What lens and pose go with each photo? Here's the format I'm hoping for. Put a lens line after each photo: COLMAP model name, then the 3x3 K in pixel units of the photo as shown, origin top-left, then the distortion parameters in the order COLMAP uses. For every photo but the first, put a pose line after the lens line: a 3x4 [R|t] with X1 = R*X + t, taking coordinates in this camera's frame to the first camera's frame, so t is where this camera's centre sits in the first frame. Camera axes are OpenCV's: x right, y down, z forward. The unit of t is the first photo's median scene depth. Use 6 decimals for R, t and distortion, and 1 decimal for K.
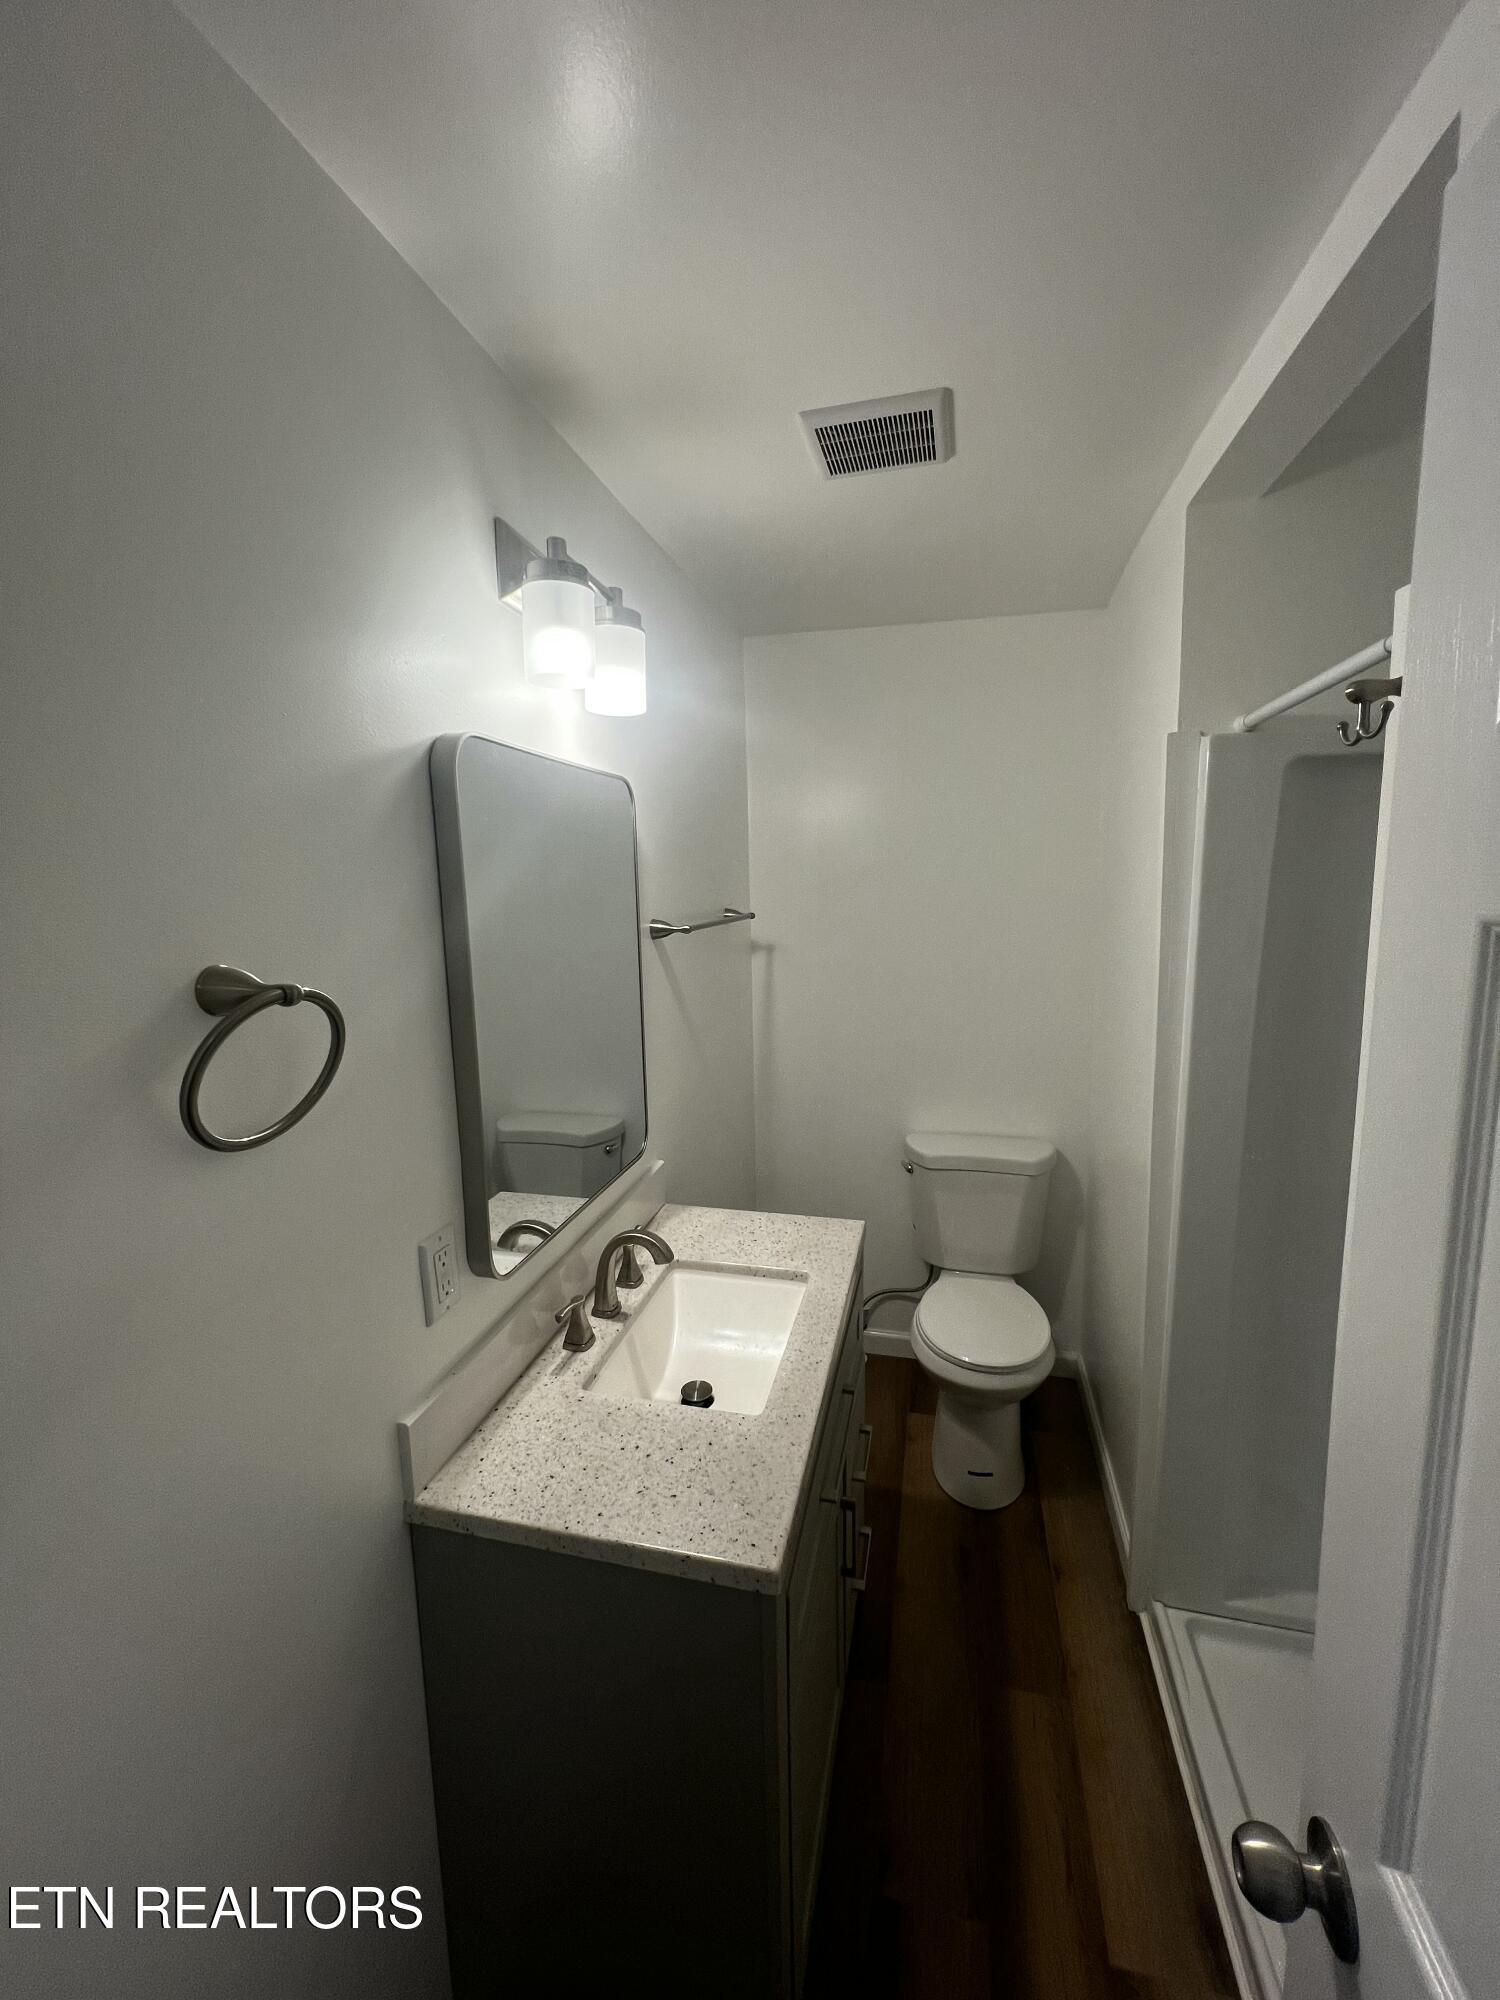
lens RADIAL K [[799.9, 0, 756.7], [0, 799.9, 998.0], [0, 0, 1]] dist [-0.001538, 0.000236]
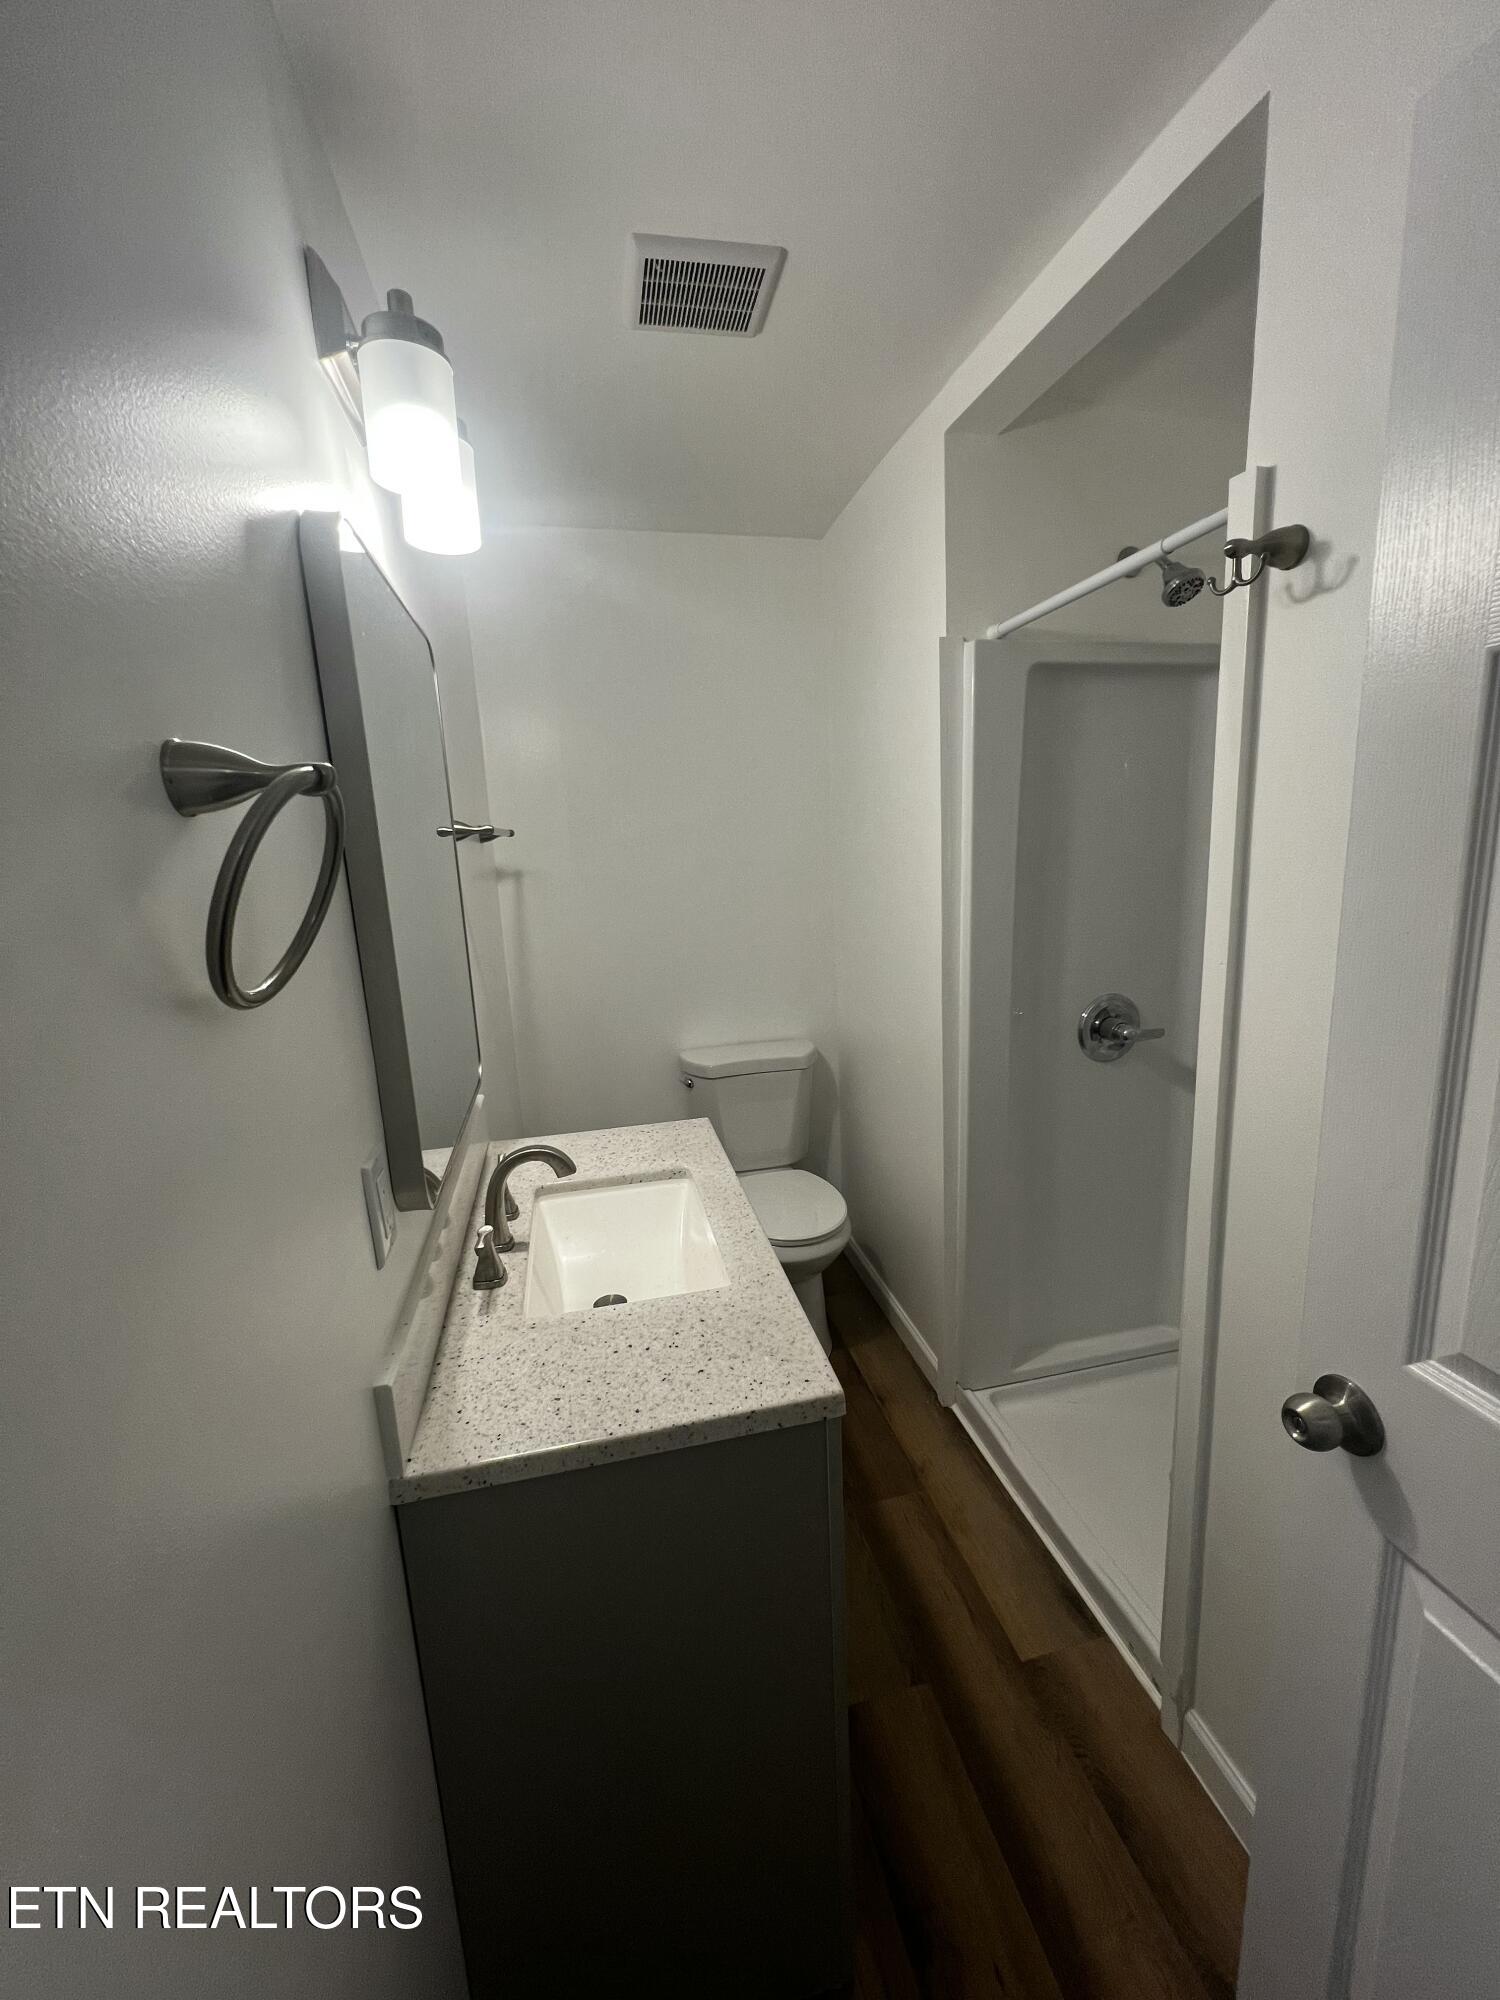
lens RADIAL K [[799.9, 0, 754.1], [0, 799.9, 999.2], [0, 0, 1]] dist [-0.001538, 0.000236]
pose [[0.895219, -0.107225, 0.432533, -0.306706], [0.090789, 0.994148, 0.058541, 0.102606], [-0.436279, -0.013138, 0.899715, 0.096538]]
